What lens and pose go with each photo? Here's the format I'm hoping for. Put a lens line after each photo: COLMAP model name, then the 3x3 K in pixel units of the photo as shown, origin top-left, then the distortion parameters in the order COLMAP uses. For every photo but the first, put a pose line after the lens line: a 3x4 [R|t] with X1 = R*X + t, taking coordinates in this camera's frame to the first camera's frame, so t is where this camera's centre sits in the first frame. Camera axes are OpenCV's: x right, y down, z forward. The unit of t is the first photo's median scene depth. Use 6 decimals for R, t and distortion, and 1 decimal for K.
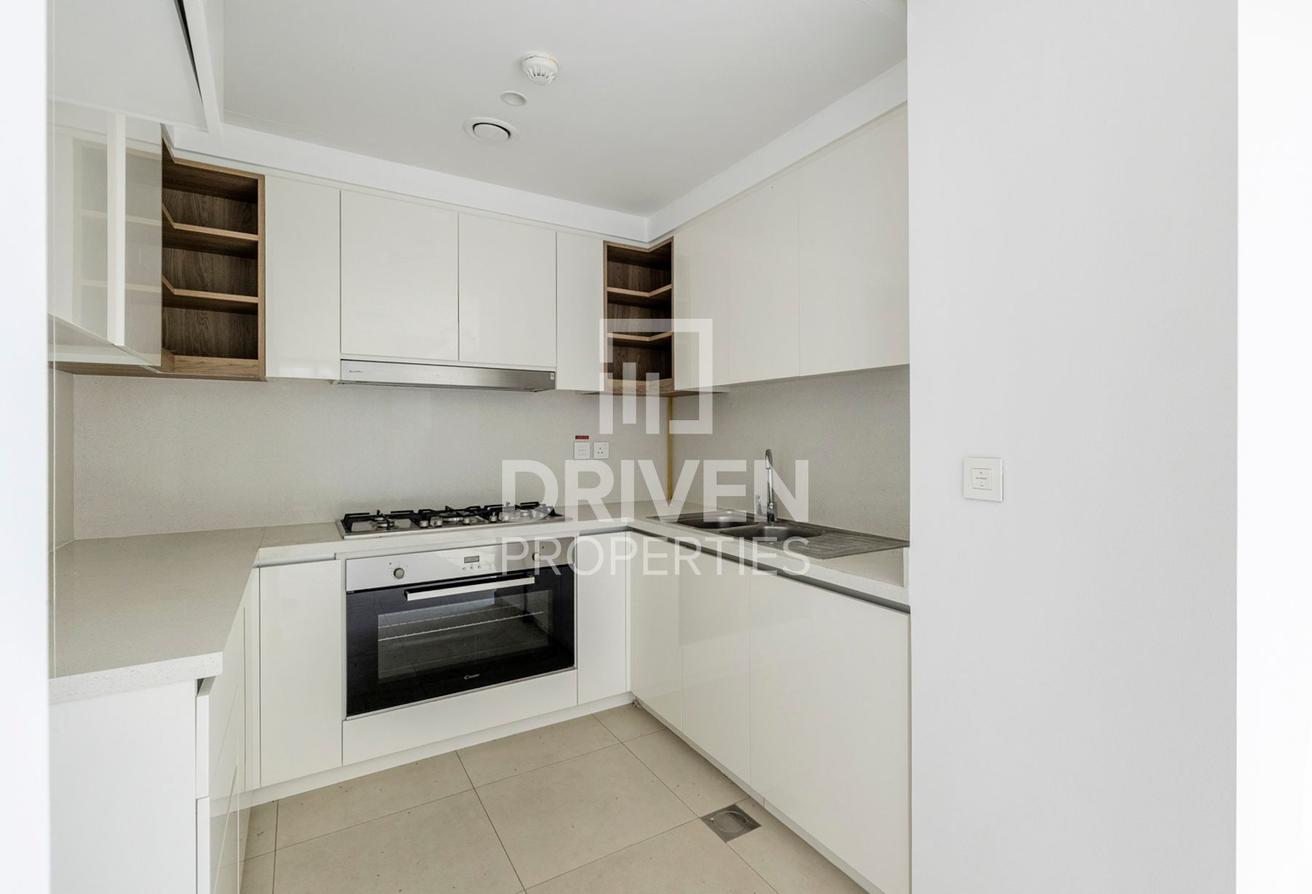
lens RADIAL K [[592.3, 0, 703.3], [0, 592.3, 433.5], [0, 0, 1]] dist [0.011756, -0.000286]
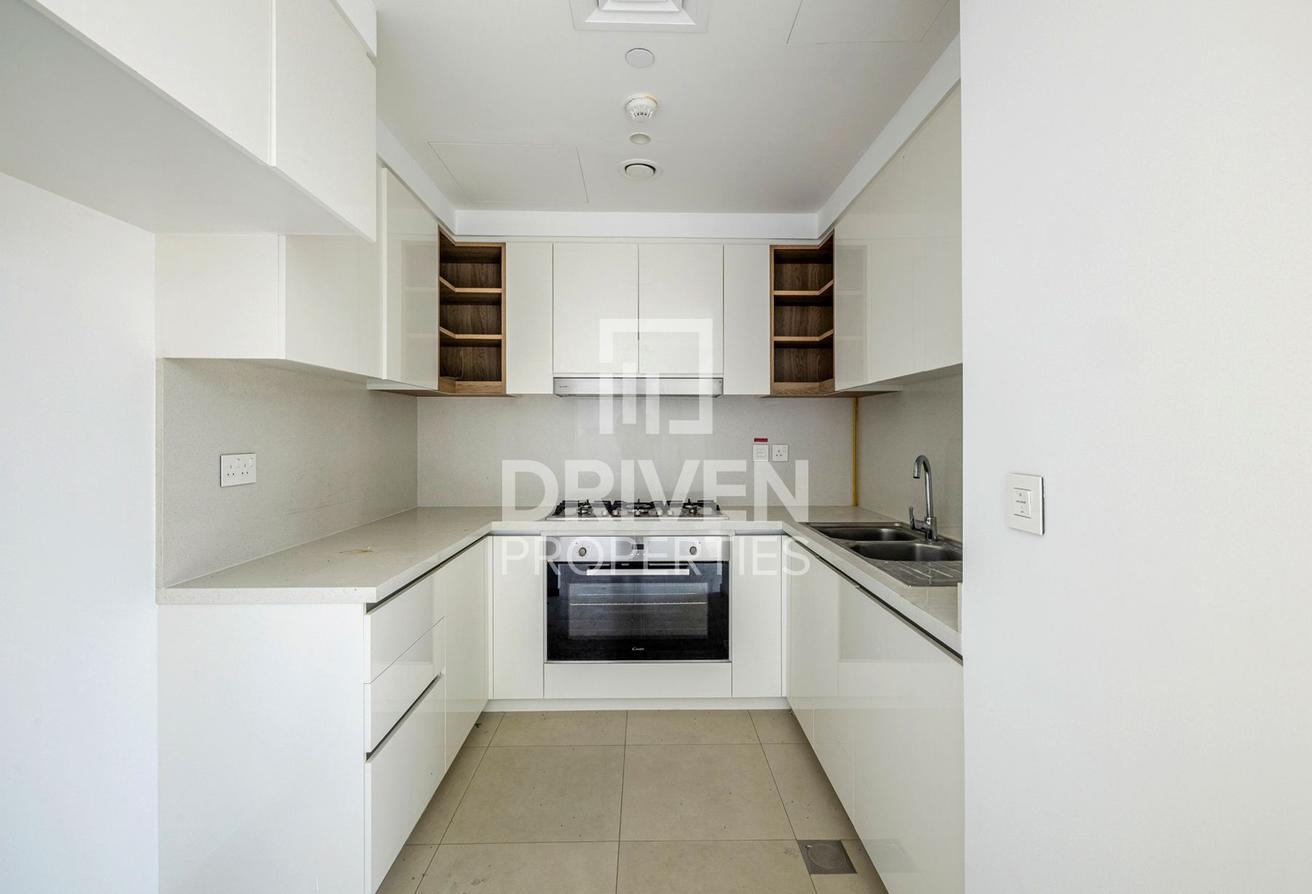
lens RADIAL K [[592.3, 0, 673.3], [0, 592.3, 434.7], [0, 0, 1]] dist [0.011756, -0.000286]
pose [[0.848301, 0.001961, -0.529511, 0.282056], [-0.000687, 0.999996, 0.002603, -0.006681], [0.529514, -0.001844, 0.848299, 0.071488]]
